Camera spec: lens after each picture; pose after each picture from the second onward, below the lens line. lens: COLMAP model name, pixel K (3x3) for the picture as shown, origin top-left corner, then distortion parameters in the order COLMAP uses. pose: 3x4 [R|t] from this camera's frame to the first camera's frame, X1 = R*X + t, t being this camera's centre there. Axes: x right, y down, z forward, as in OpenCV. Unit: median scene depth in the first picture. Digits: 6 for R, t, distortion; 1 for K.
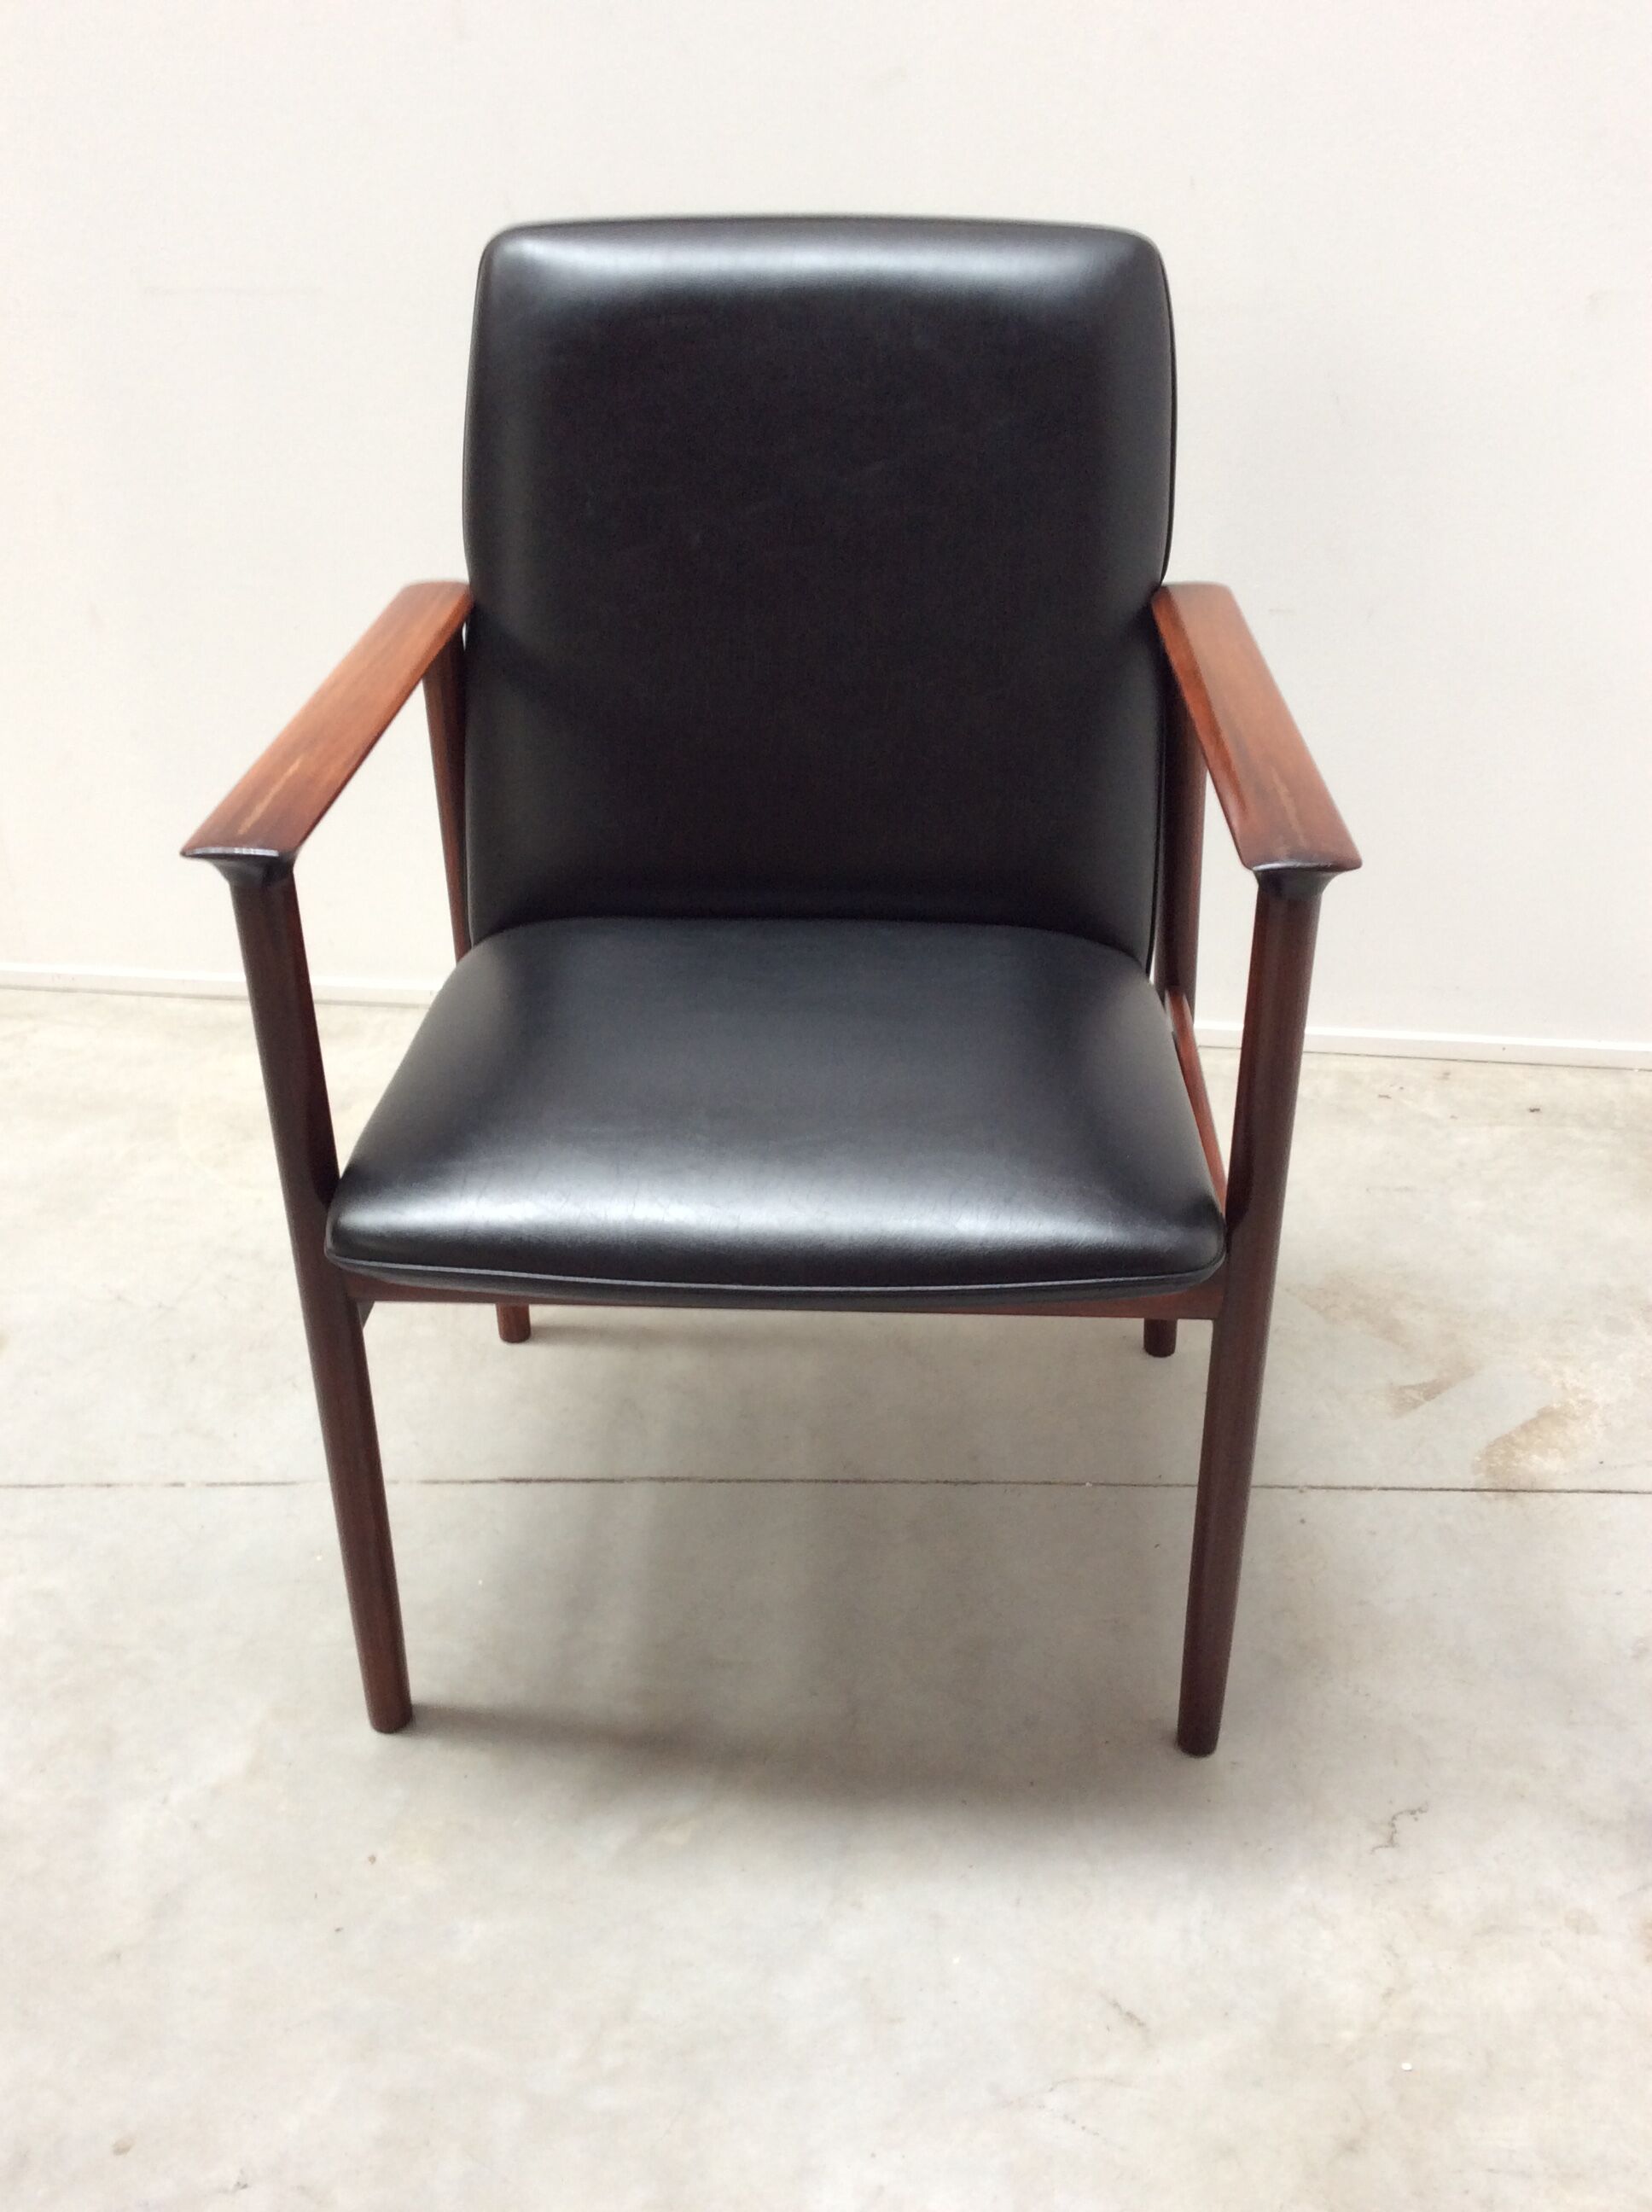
lens RADIAL K [[2046.9, 0, 802.4], [0, 2046.9, 1054.9], [0, 0, 1]] dist [-0.005492, 0.000000]
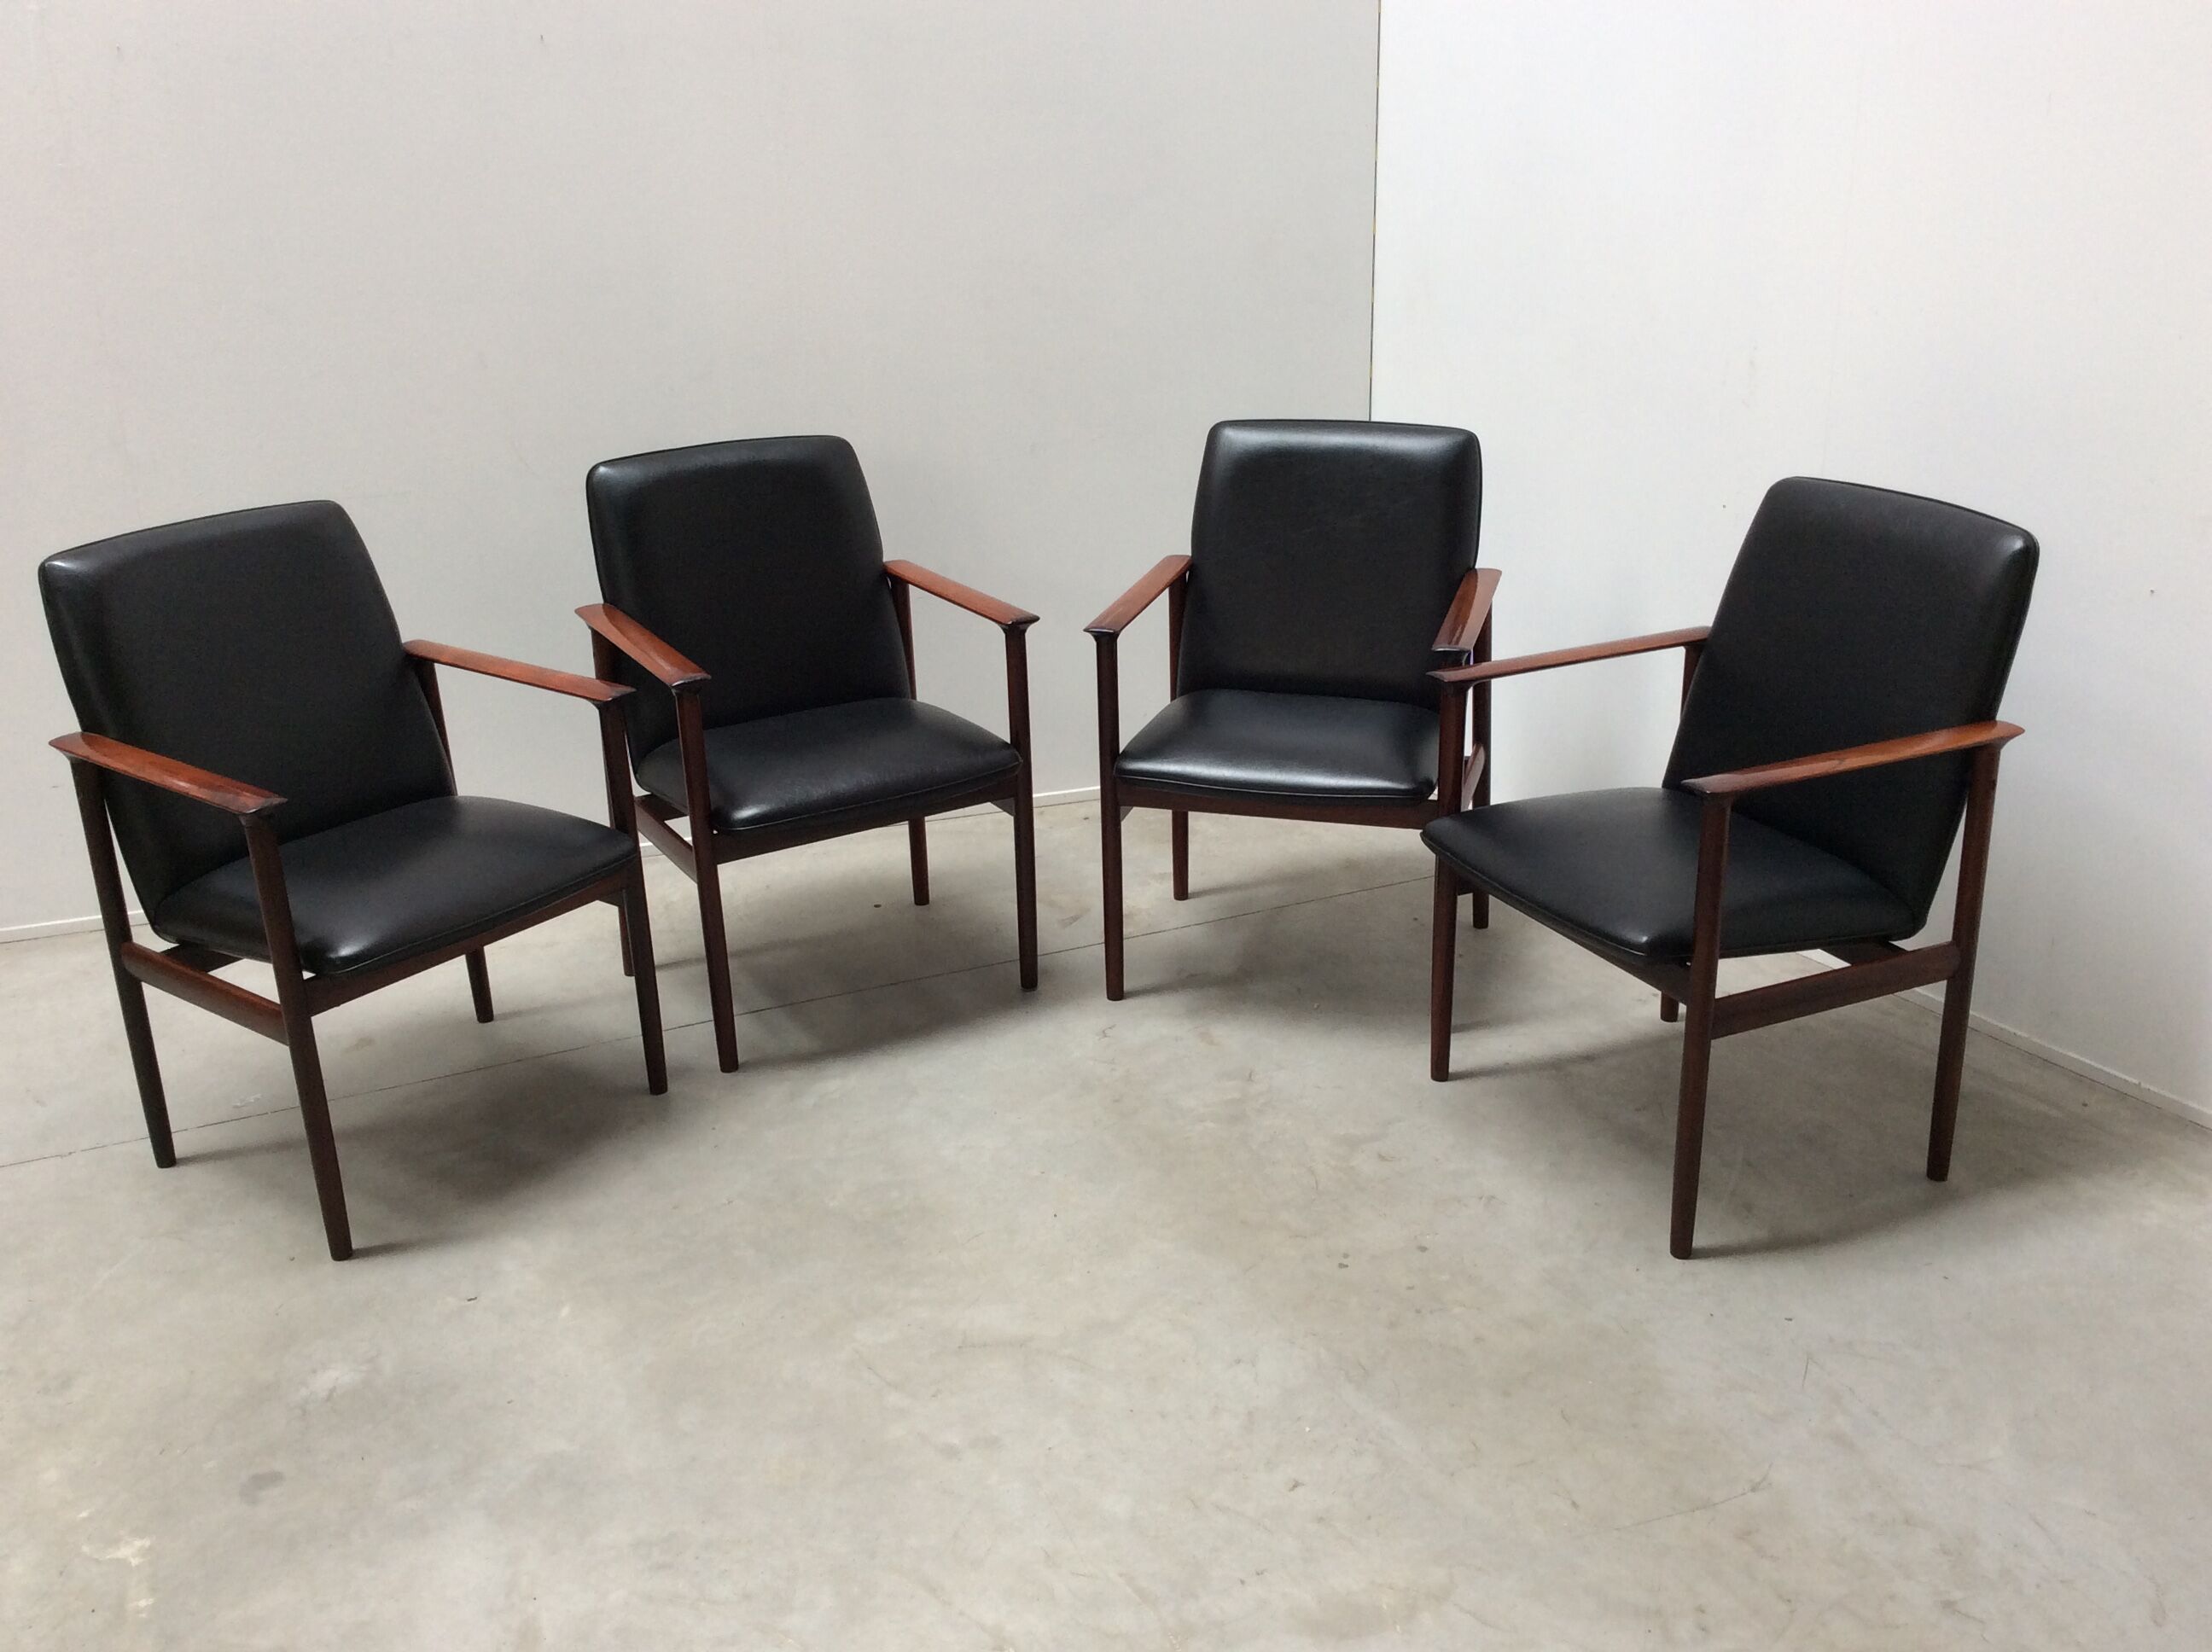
lens RADIAL K [[2046.9, 0, 1103.1], [0, 2046.9, 831.9], [0, 0, 1]] dist [-0.005492, 0.000000]
pose [[0.973135, 0.077060, -0.216957, 0.289420], [-0.106210, 0.986320, -0.126068, 0.410836], [0.204274, 0.145724, 0.968007, -1.340355]]
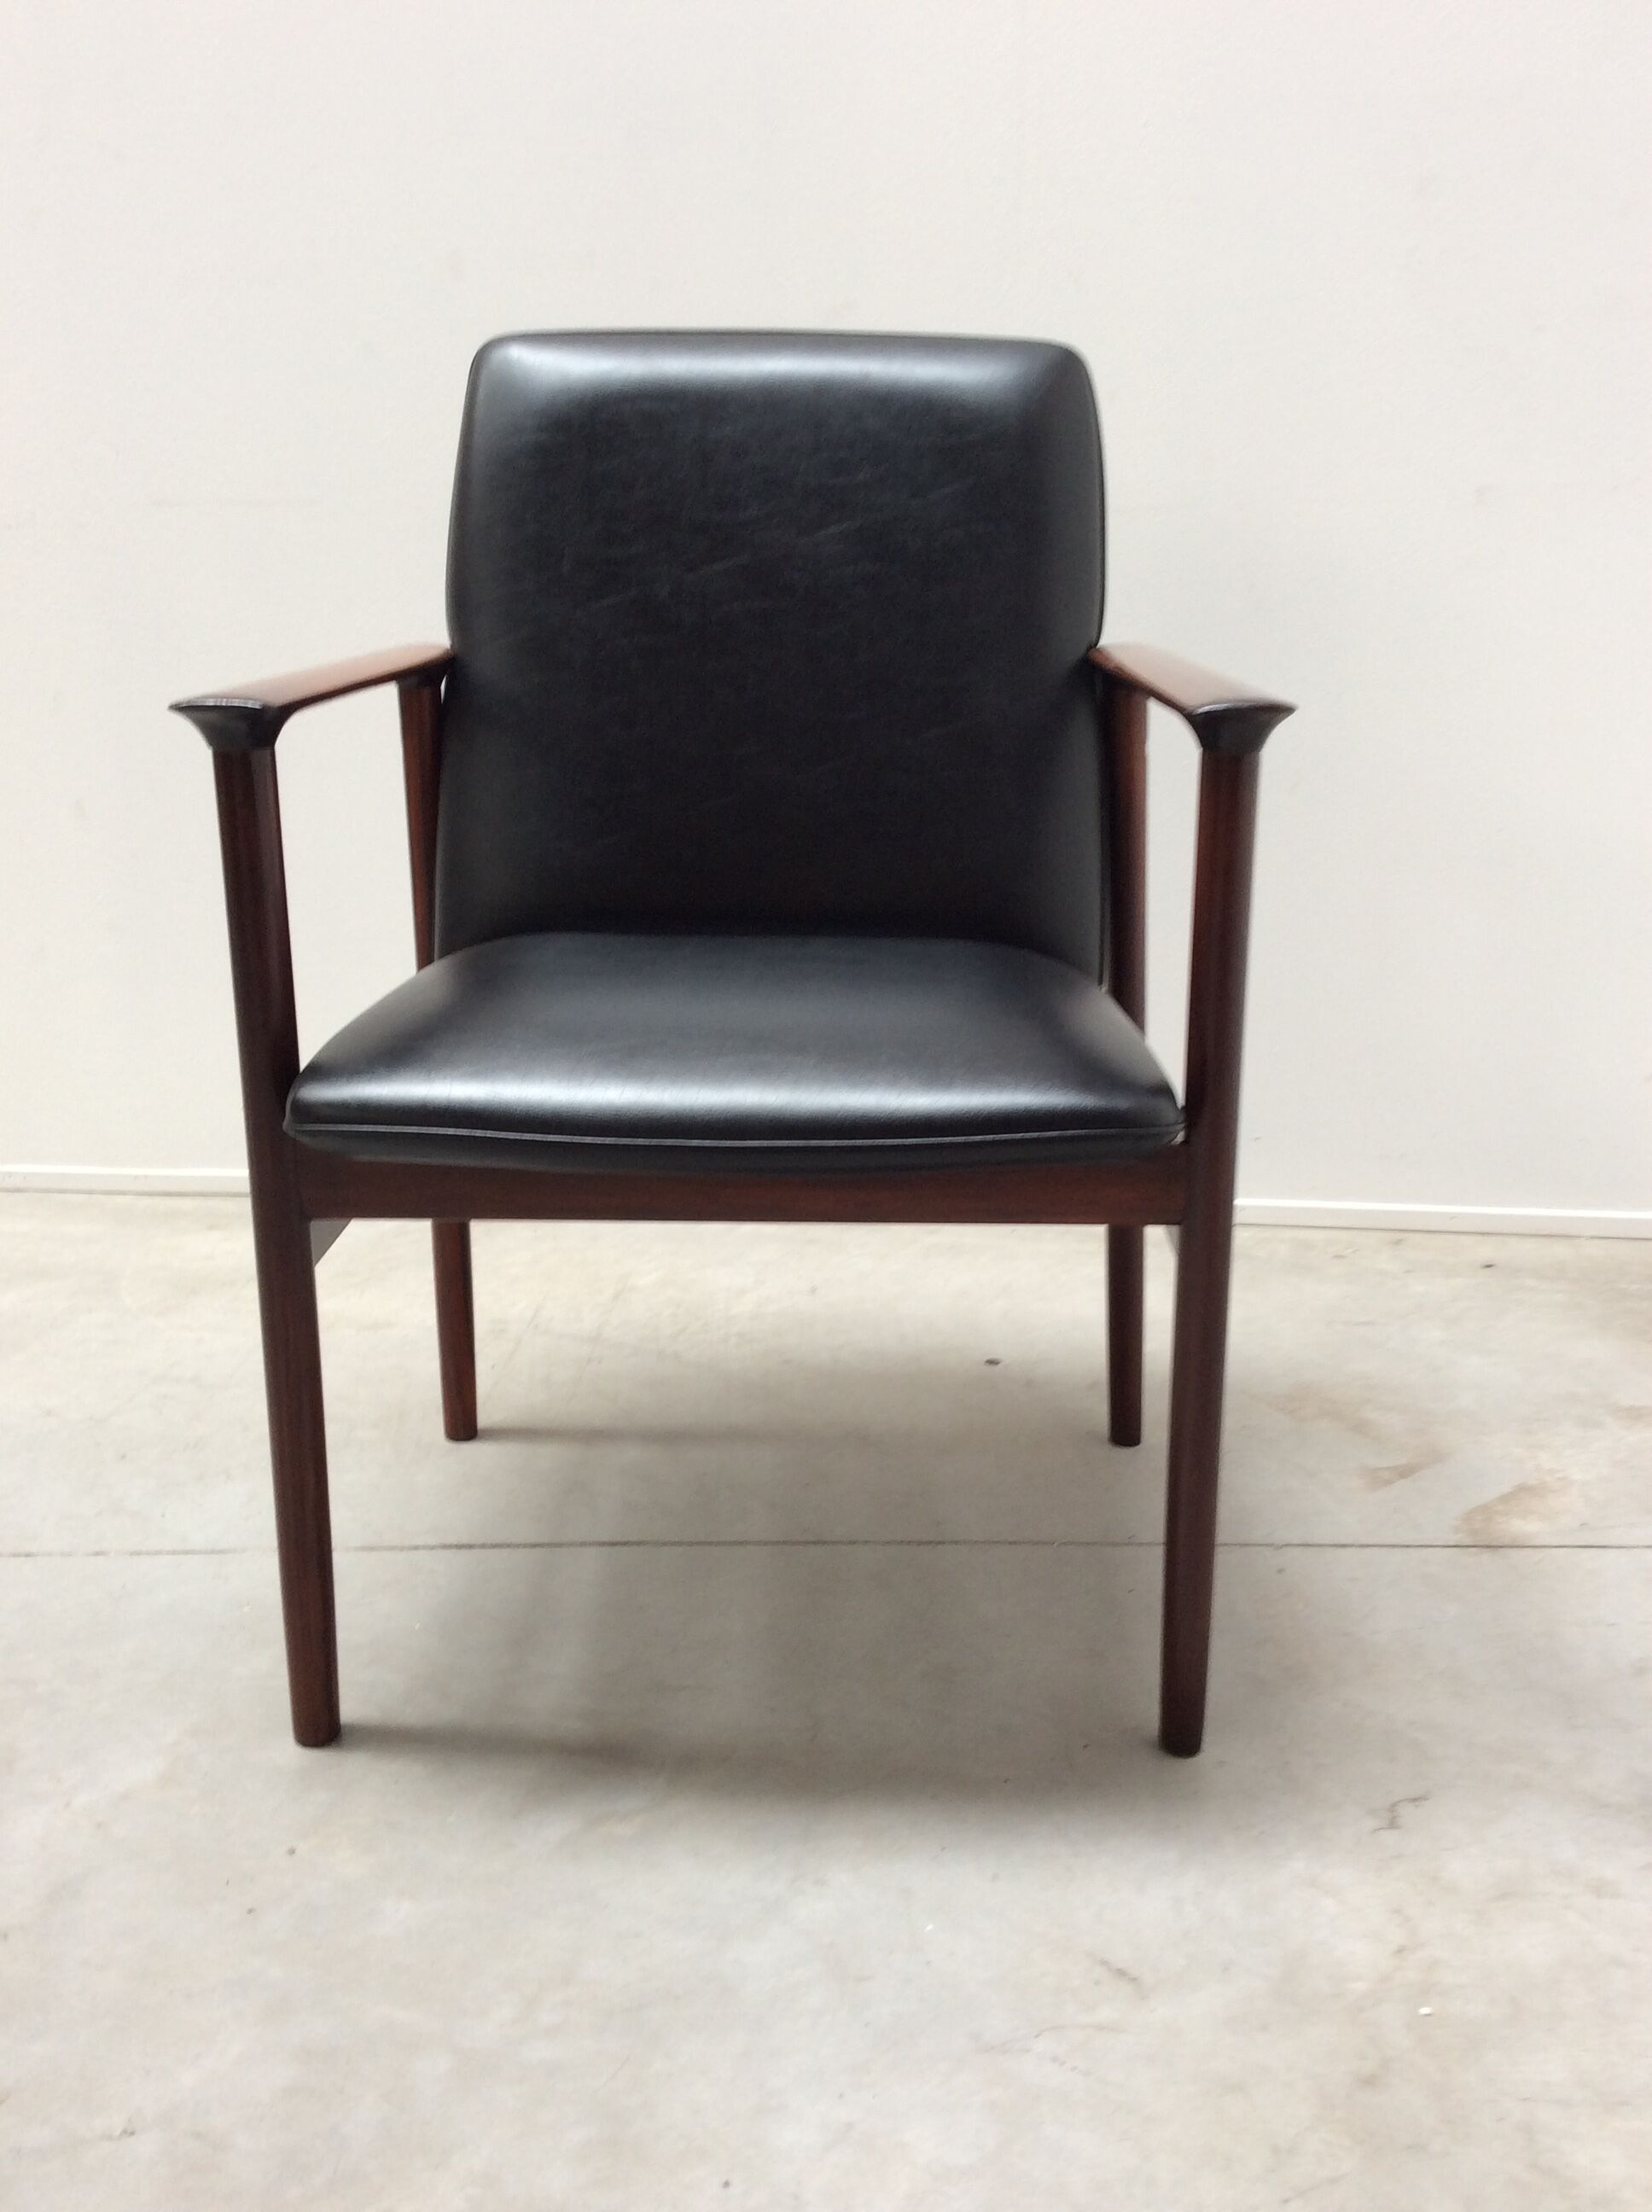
lens RADIAL K [[2046.9, 0, 802.5], [0, 2046.9, 1073.9], [0, 0, 1]] dist [-0.005492, 0.000000]
pose [[0.999671, 0.003955, 0.025340, -0.005098], [0.002109, 0.972015, -0.234907, 0.233065], [-0.025560, 0.234884, 0.971687, 0.018463]]
